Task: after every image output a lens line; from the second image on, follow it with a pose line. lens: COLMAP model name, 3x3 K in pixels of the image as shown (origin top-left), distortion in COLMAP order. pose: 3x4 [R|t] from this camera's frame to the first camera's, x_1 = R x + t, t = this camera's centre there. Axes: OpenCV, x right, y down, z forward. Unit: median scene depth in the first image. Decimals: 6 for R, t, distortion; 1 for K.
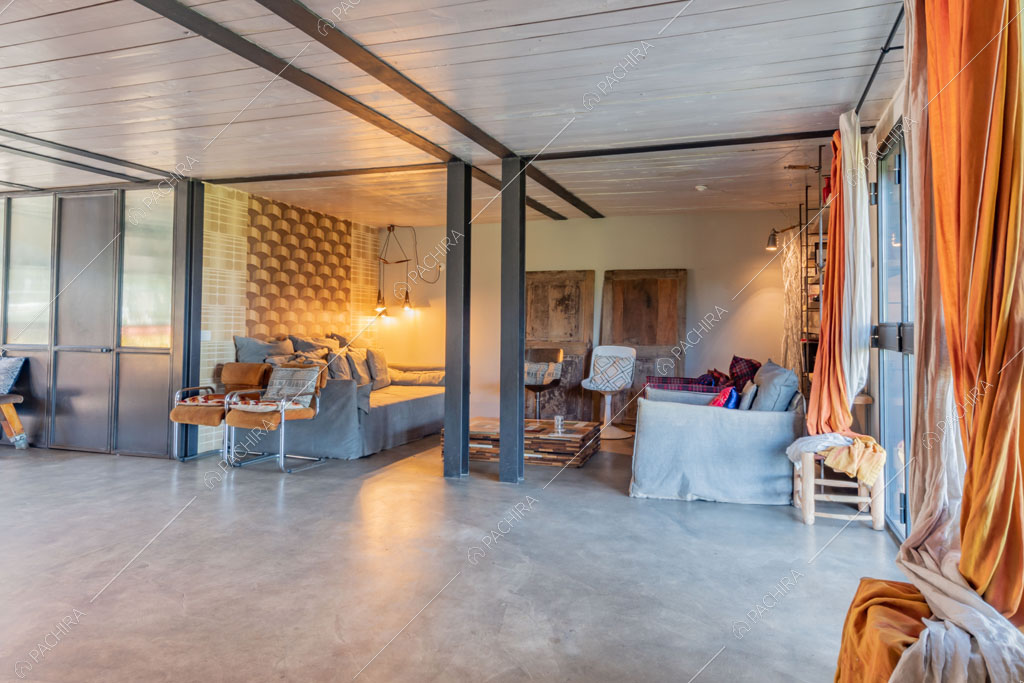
lens RADIAL K [[673.0, 0, 514.4], [0, 673.0, 339.2], [0, 0, 1]] dist [0.041334, 0.001656]
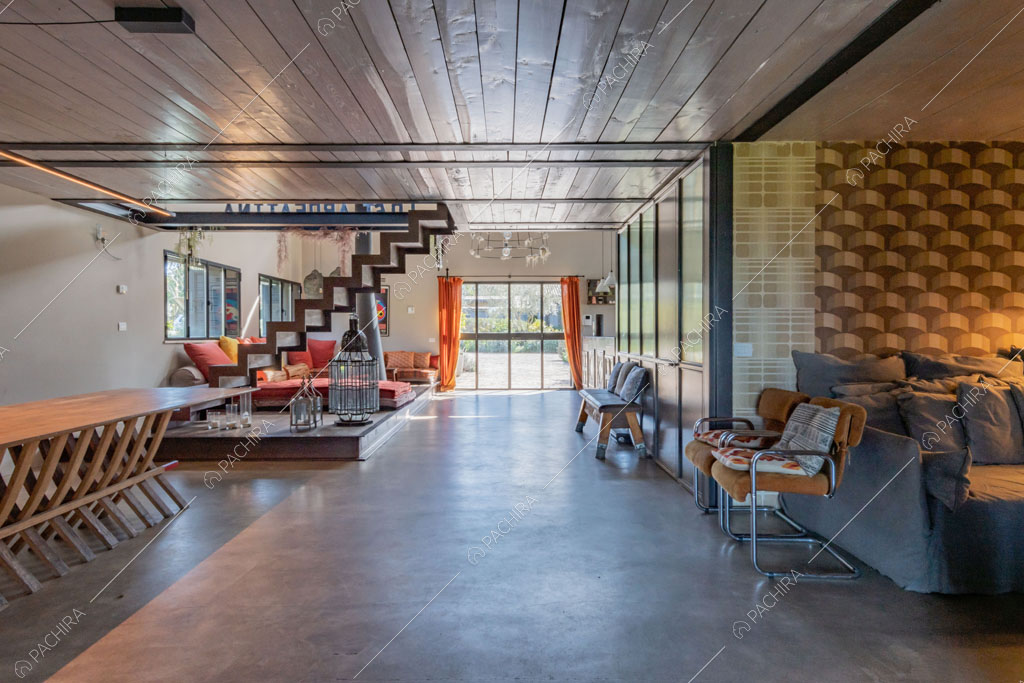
lens RADIAL K [[673.0, 0, 516.0], [0, 673.0, 337.3], [0, 0, 1]] dist [0.041334, 0.001656]
pose [[0.371252, 0.005845, -0.928514, 0.129983], [-0.013833, 0.999904, 0.000763, -0.014991], [0.928429, 0.012561, 0.371298, 0.464606]]
